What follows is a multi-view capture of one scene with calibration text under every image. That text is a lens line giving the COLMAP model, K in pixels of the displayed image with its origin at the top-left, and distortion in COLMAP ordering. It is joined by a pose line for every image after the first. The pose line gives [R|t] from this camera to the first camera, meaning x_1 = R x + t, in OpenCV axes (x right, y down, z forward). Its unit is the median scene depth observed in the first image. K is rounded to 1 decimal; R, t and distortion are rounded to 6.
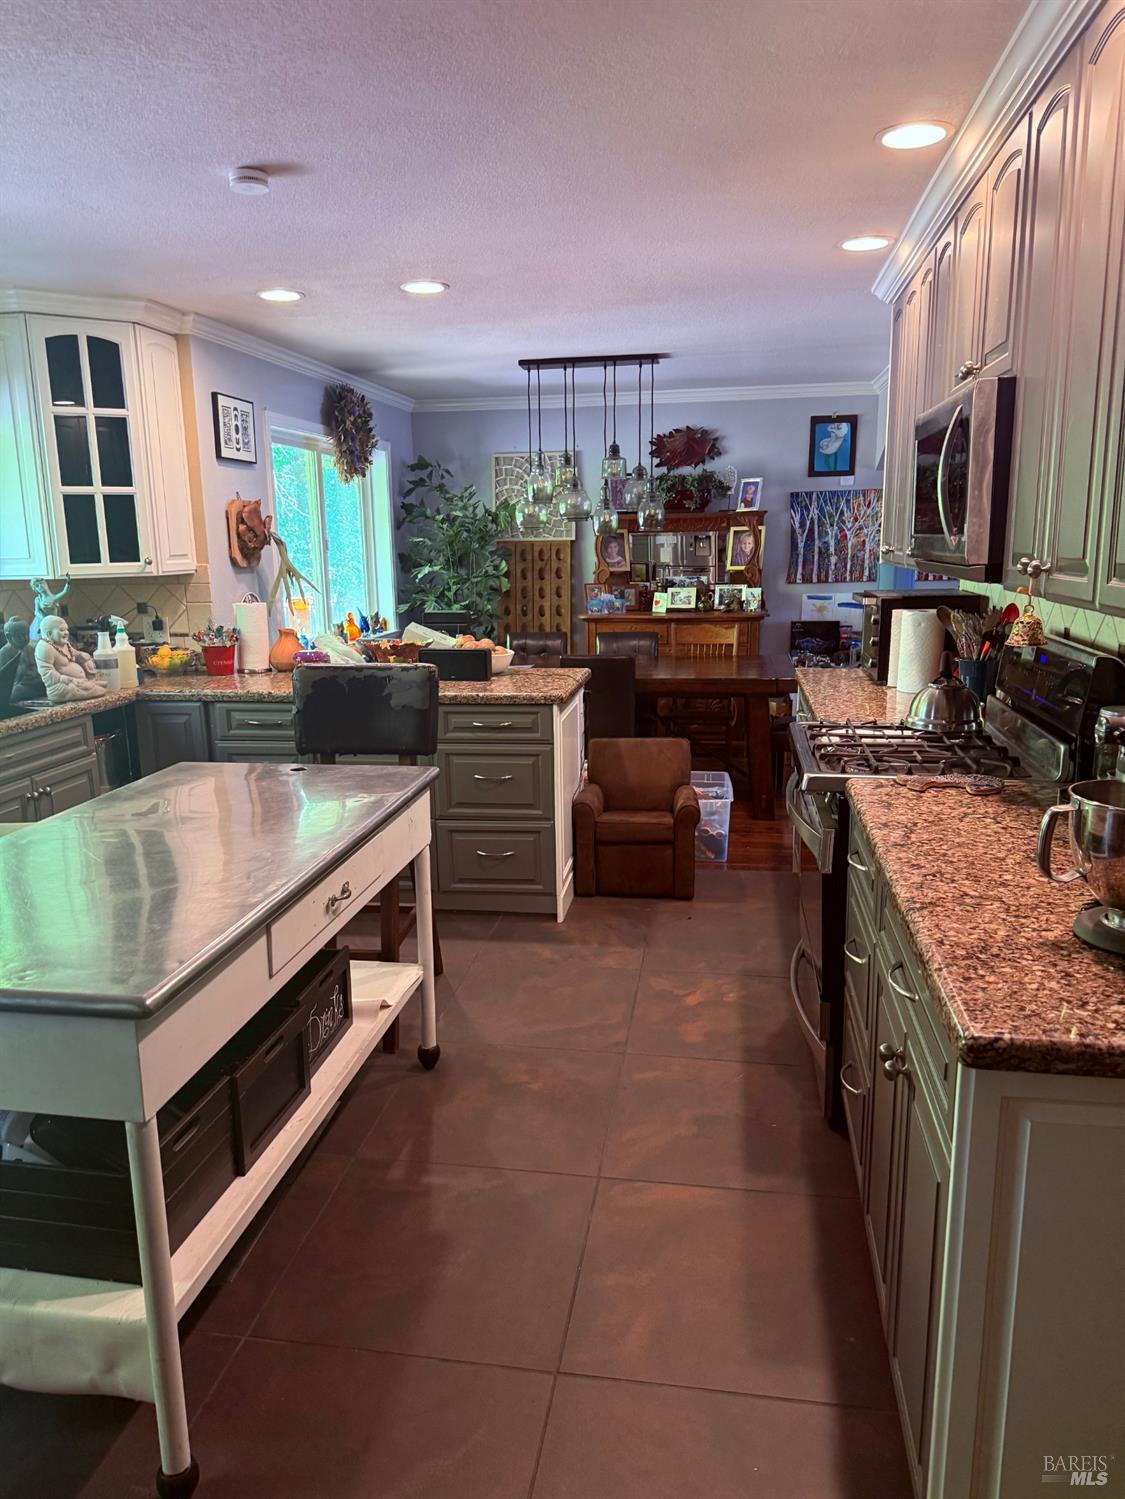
lens RADIAL K [[1054.6, 0, 561.4], [0, 1054.6, 751.3], [0, 0, 1]] dist [-0.003023, -0.002680]
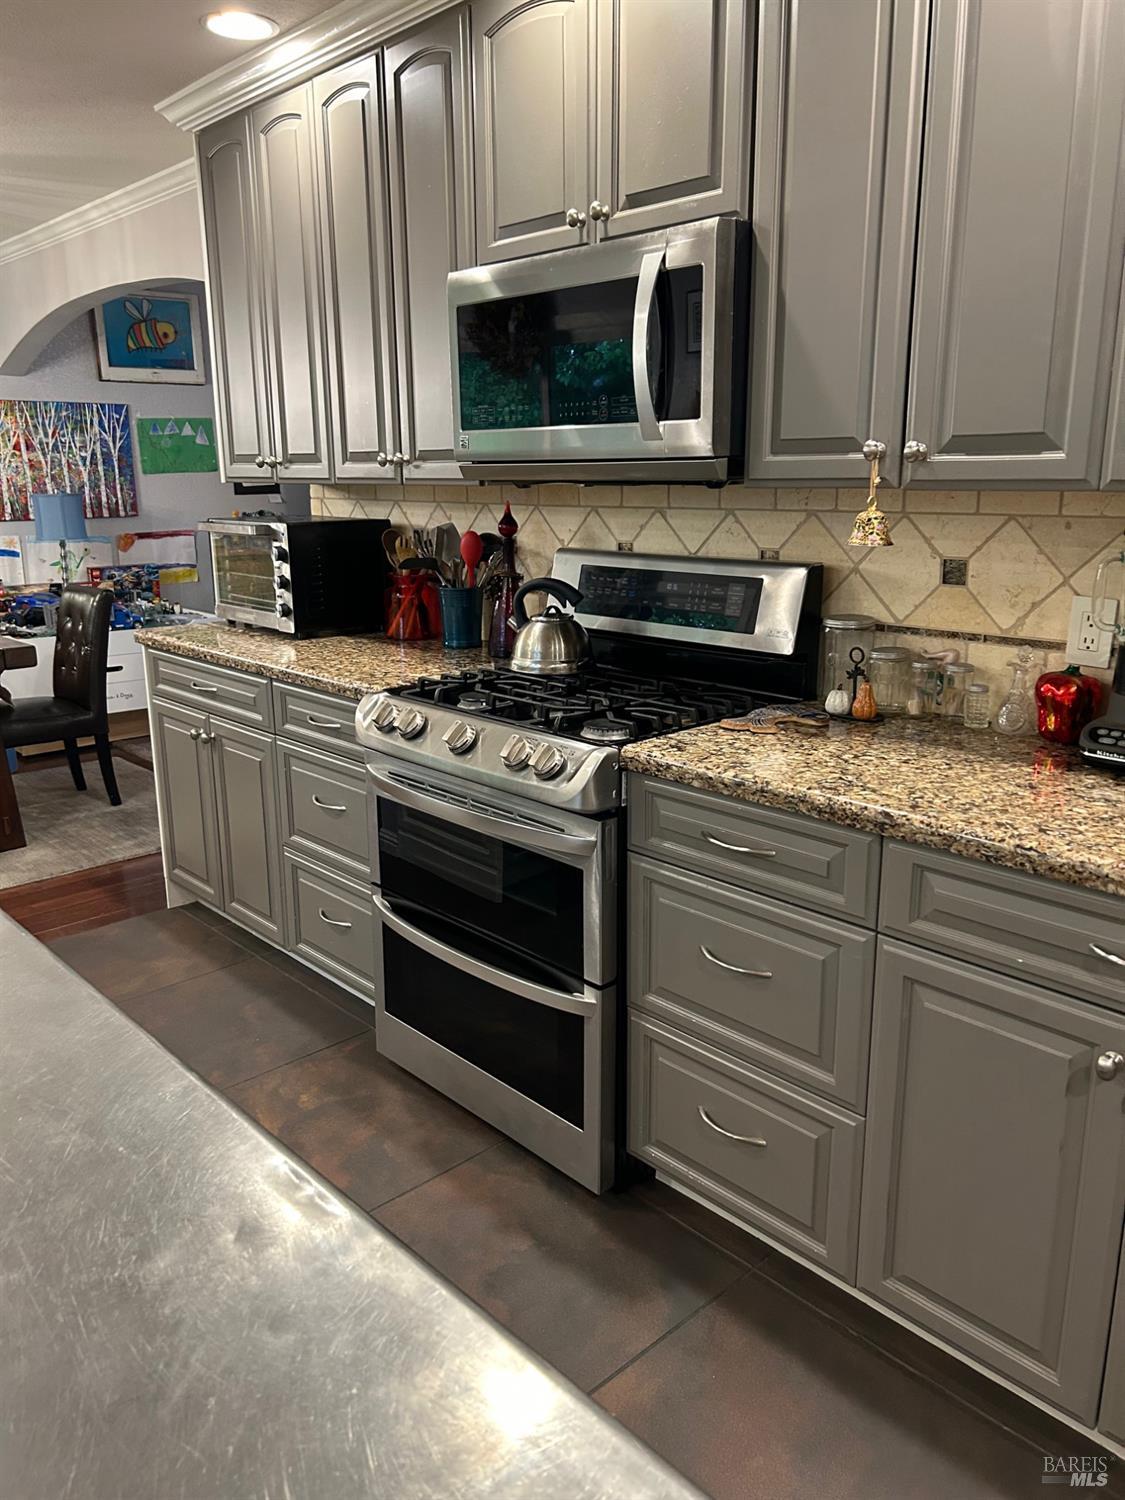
lens RADIAL K [[1123.5, 0, 562.3], [0, 1123.5, 746.7], [0, 0, 1]] dist [-0.000449, 0.001817]
pose [[0.620563, -0.177179, 0.763878, -0.469815], [0.155810, 0.982576, 0.101327, -0.079202], [-0.768521, 0.056140, 0.637356, 0.696810]]
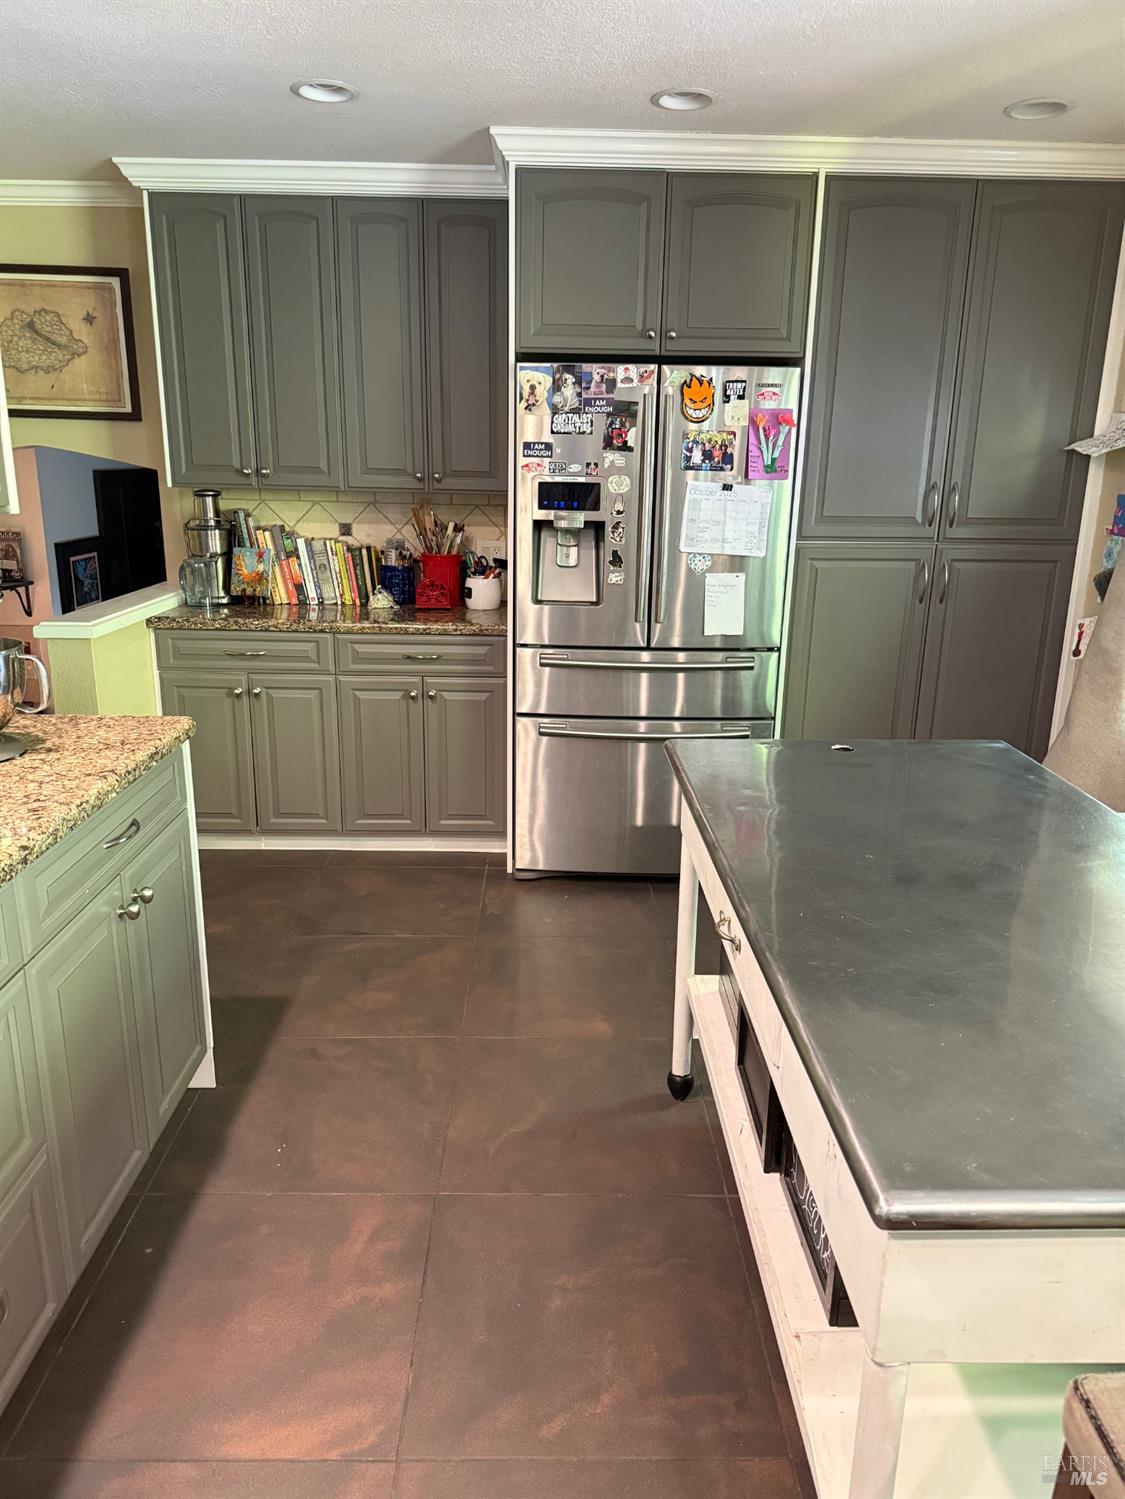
lens RADIAL K [[1054.6, 0, 562.4], [0, 1054.6, 749.0], [0, 0, 1]] dist [-0.003023, -0.002680]
pose [[-0.985479, 0.044174, -0.163950, 0.024883], [-0.037018, 0.886445, 0.461352, -0.376526], [0.165712, 0.460722, -0.871937, 1.809815]]
